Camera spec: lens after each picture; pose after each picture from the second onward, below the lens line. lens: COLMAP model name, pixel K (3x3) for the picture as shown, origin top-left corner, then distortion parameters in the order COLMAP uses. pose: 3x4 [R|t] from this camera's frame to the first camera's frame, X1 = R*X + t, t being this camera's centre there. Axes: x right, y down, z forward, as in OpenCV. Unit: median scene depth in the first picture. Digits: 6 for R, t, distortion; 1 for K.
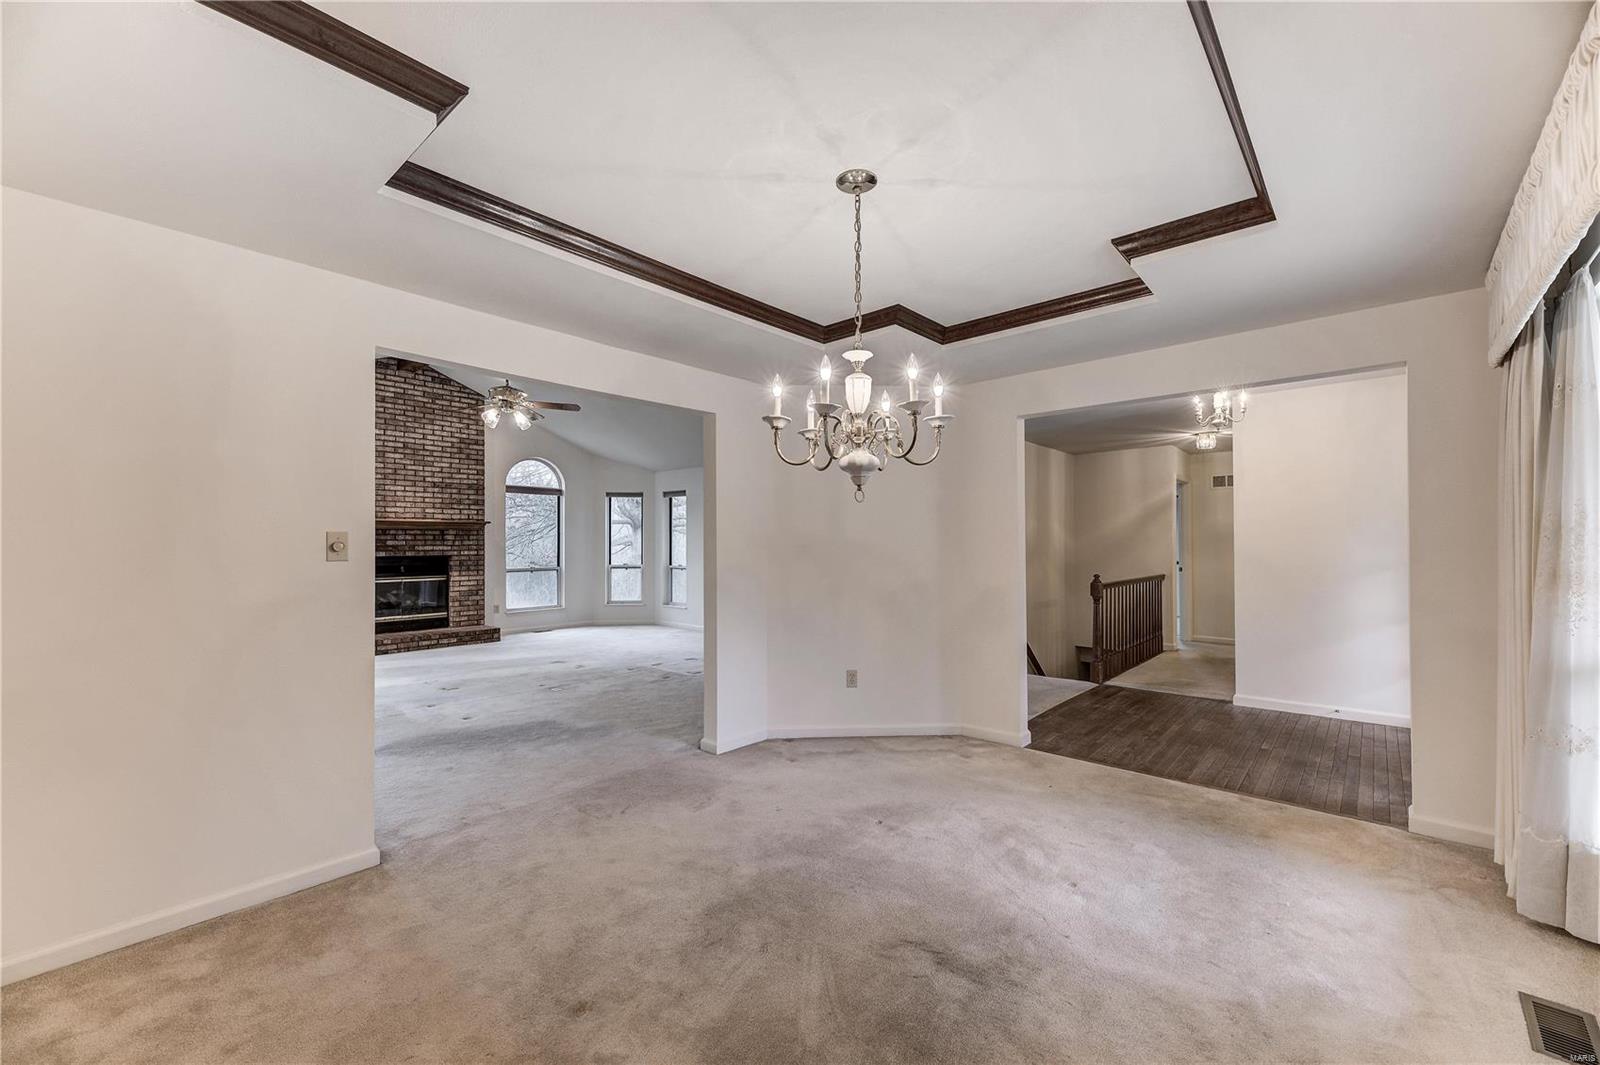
lens RADIAL K [[645.5, 0, 799.9], [0, 645.5, 535.8], [0, 0, 1]] dist [0.009265, -0.001662]
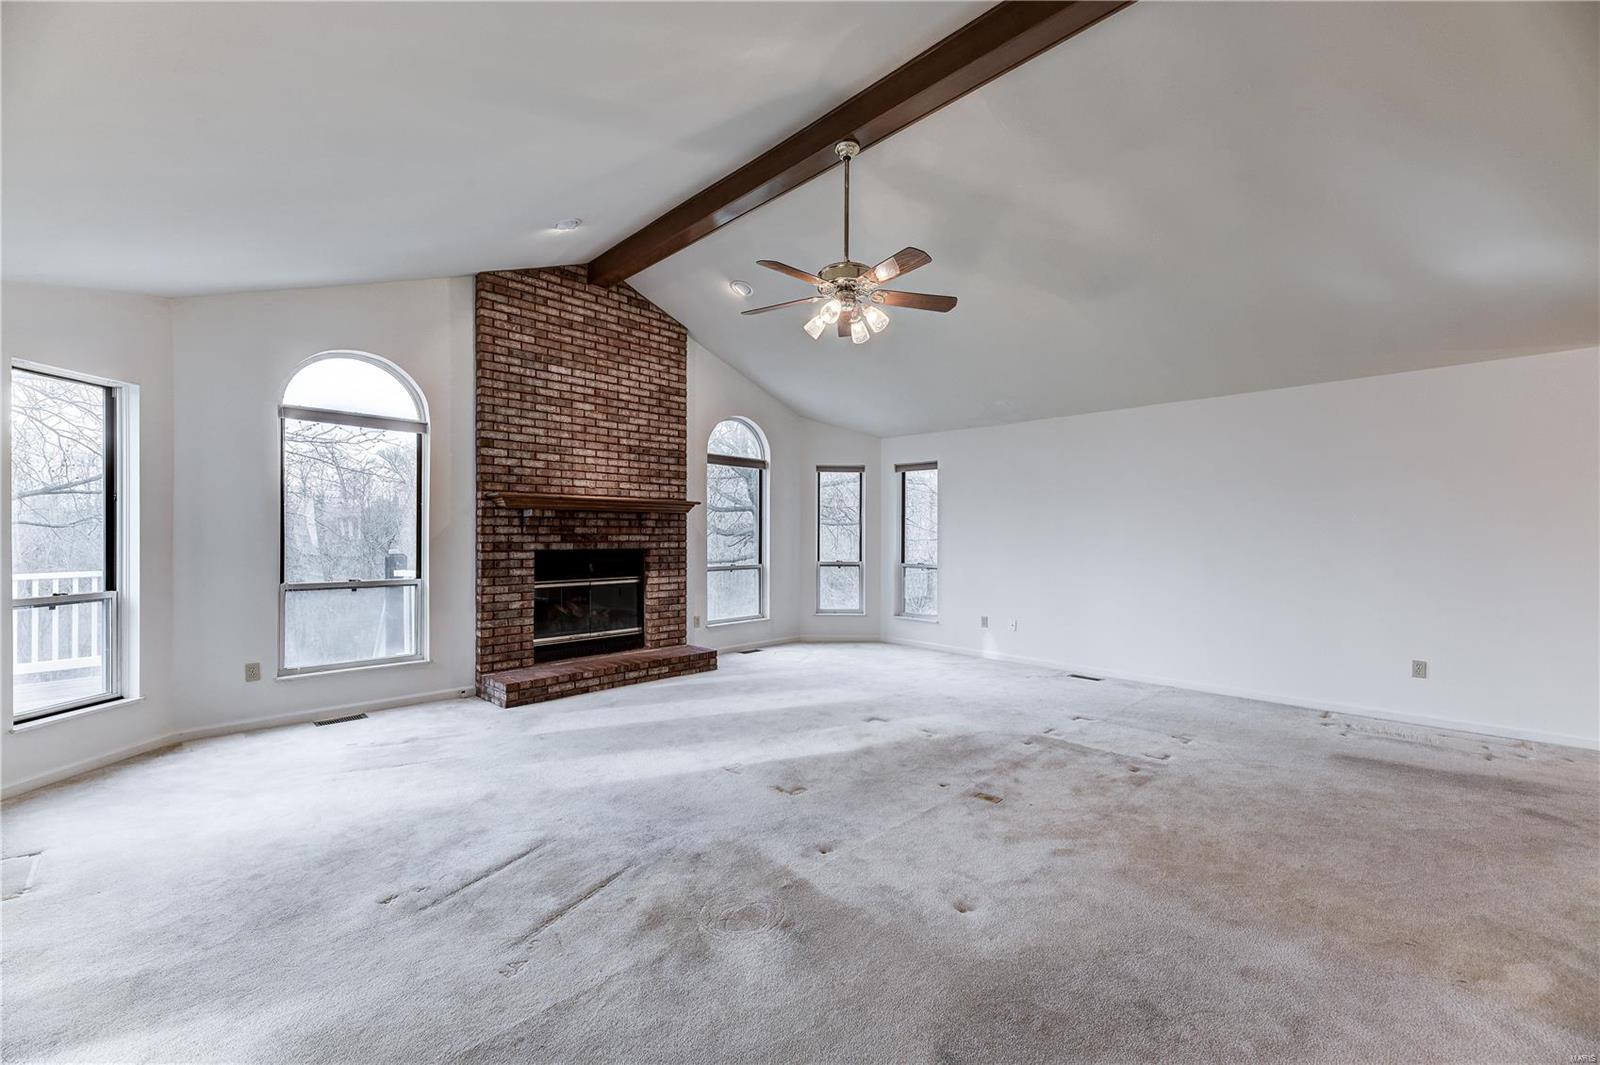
lens RADIAL K [[645.5, 0, 792.4], [0, 645.5, 535.4], [0, 0, 1]] dist [0.009265, -0.001662]
pose [[0.997908, 0.005134, -0.064444, -0.331480], [-0.004392, 0.999922, 0.011652, 0.006588], [0.064499, -0.011344, 0.997853, 0.293377]]
